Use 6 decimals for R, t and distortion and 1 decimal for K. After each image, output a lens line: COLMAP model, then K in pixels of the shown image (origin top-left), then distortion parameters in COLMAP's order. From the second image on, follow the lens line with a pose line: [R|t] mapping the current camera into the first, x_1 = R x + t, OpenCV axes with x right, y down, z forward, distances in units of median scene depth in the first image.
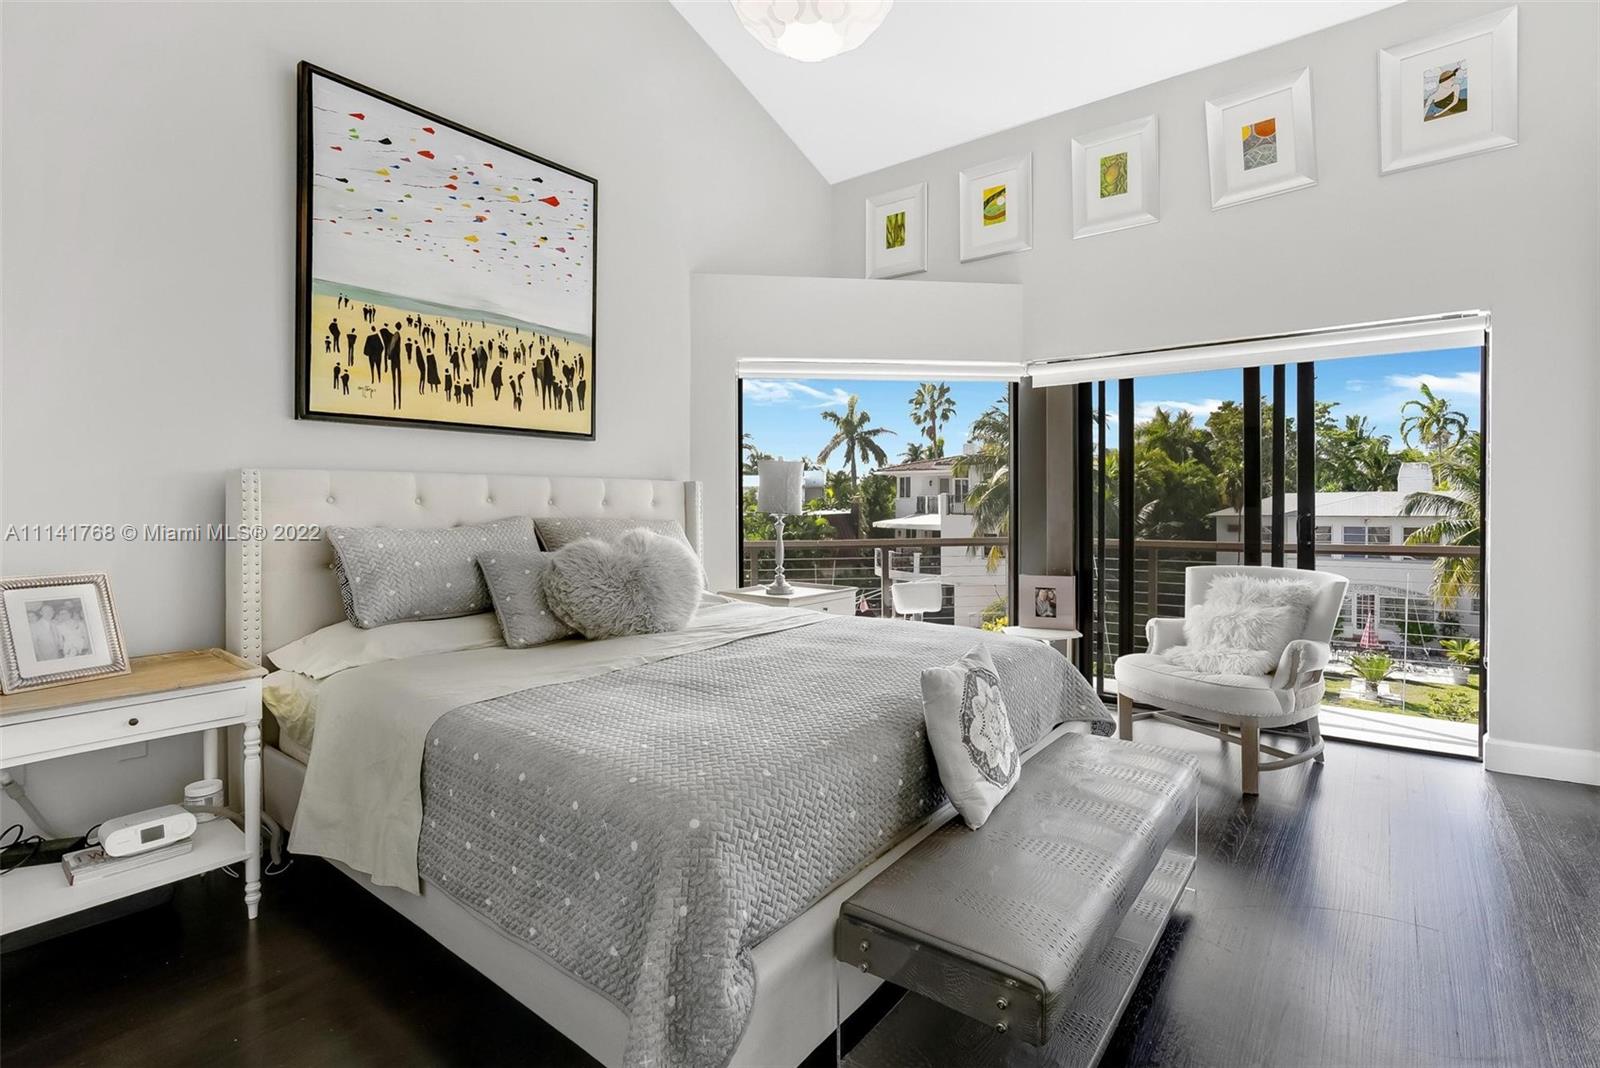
lens RADIAL K [[758.0, 0, 799.6], [0, 758.0, 509.9], [0, 0, 1]] dist [-0.033491, 0.000629]
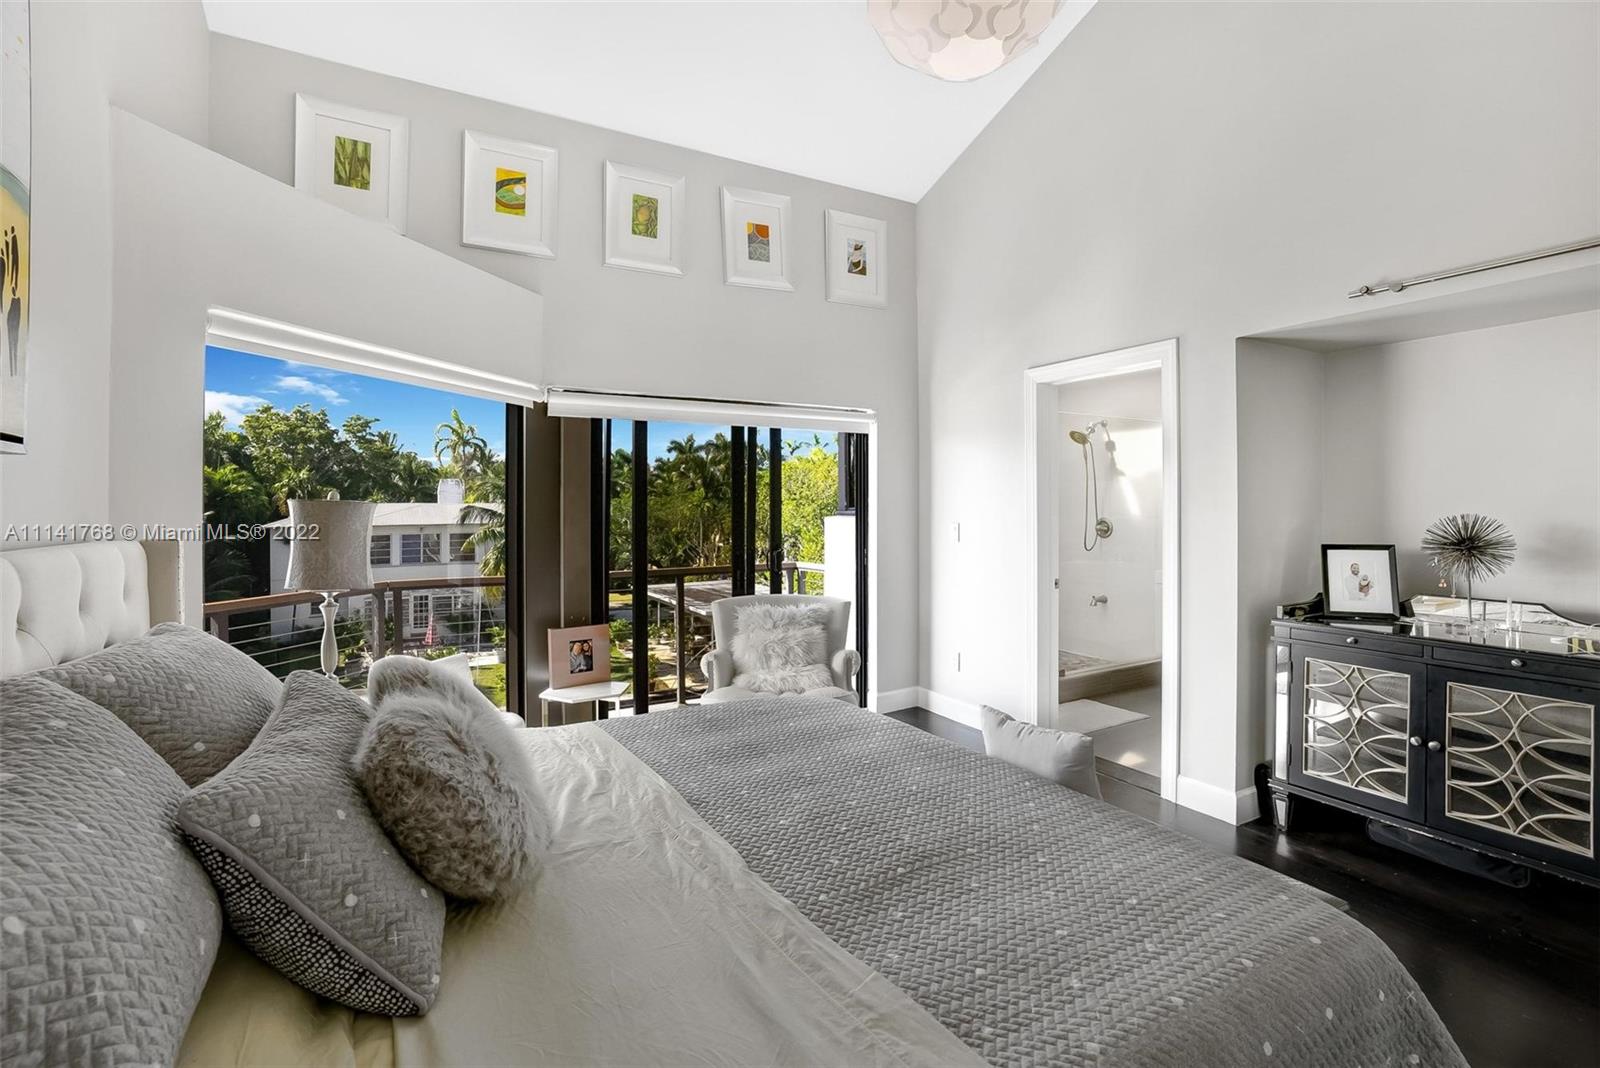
lens RADIAL K [[749.4, 0, 796.3], [0, 749.4, 510.9], [0, 0, 1]] dist [-0.021927, -0.000020]
pose [[0.385511, -0.003631, 0.922696, -0.375998], [0.011121, 0.999938, -0.000711, -0.045613], [-0.922636, 0.010535, 0.385528, 0.385578]]
